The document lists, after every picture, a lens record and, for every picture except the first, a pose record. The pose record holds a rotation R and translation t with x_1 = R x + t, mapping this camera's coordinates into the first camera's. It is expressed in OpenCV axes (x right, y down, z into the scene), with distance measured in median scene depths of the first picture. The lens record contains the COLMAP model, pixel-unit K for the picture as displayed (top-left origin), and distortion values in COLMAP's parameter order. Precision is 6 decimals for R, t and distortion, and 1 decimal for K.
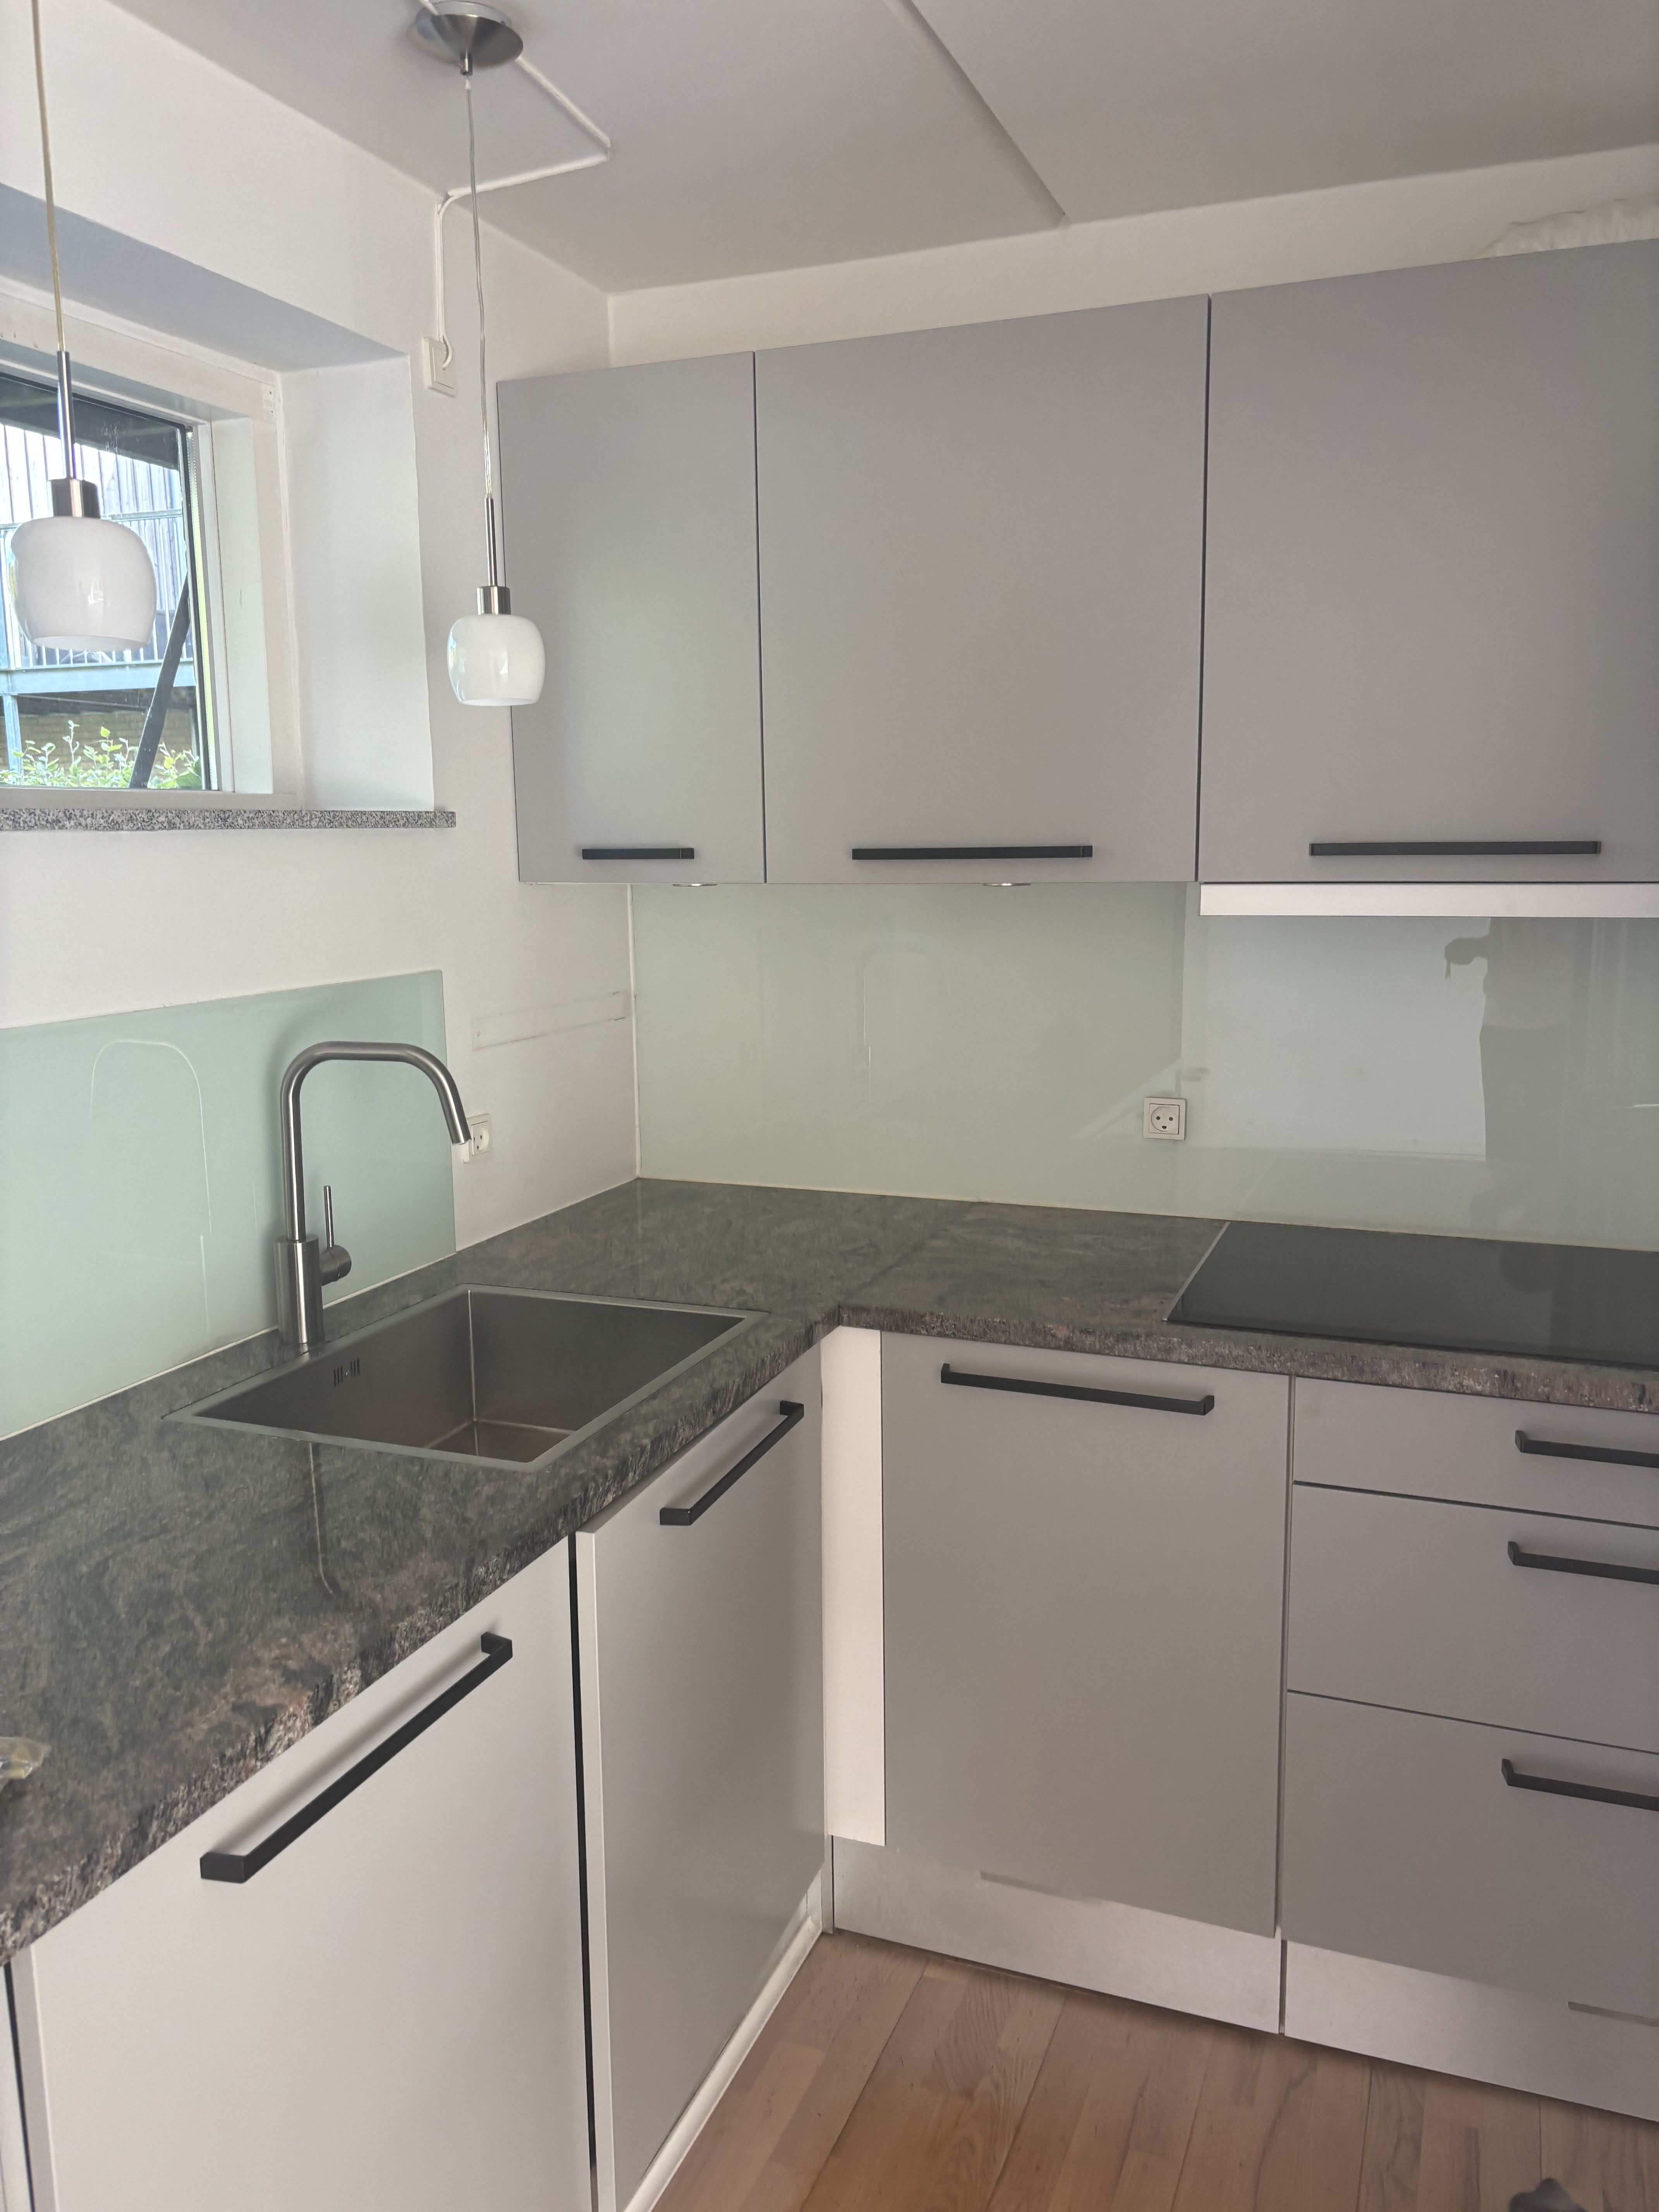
lens RADIAL K [[1674.5, 0, 829.5], [0, 1674.5, 1106.0], [0, 0, 1]] dist [0.006893, -0.005878]
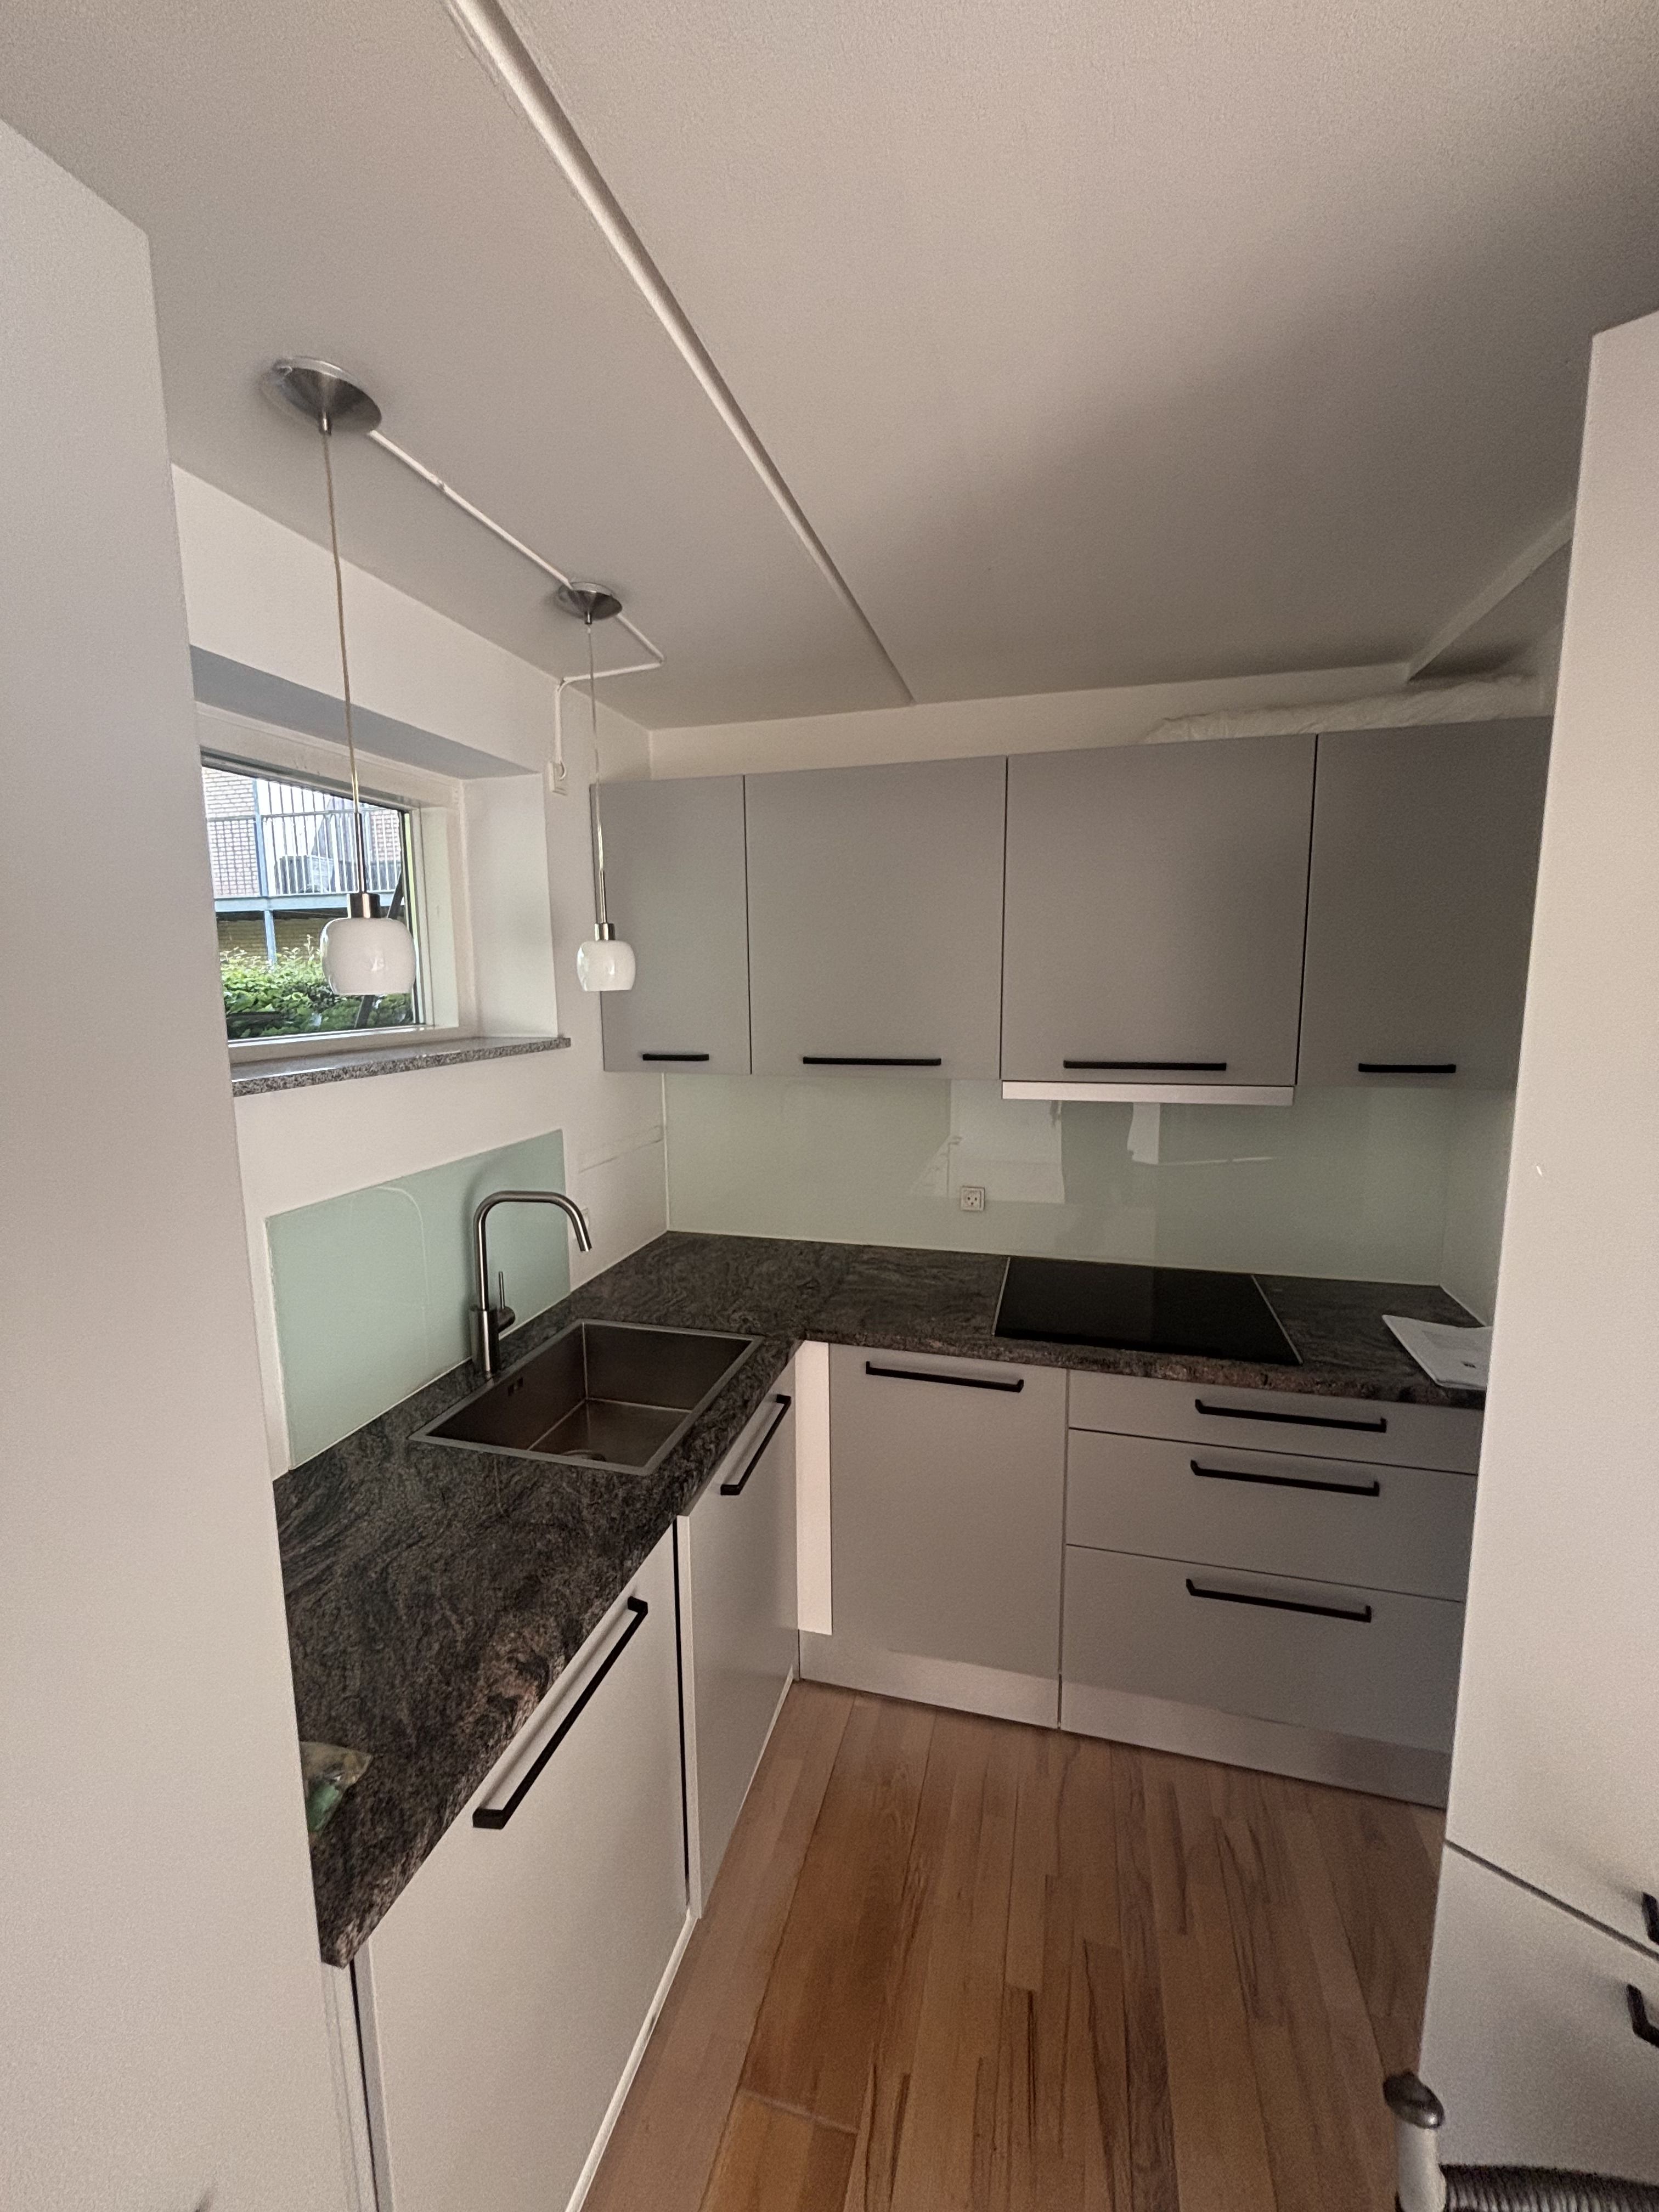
lens RADIAL K [[900.0, 0, 819.9], [0, 900.0, 1105.5], [0, 0, 1]] dist [-0.011761, -0.000242]
pose [[0.994763, -0.013730, 0.101285, -0.073518], [0.015447, 0.999750, -0.016187, -0.100949], [-0.101037, 0.017666, 0.994726, 0.079516]]
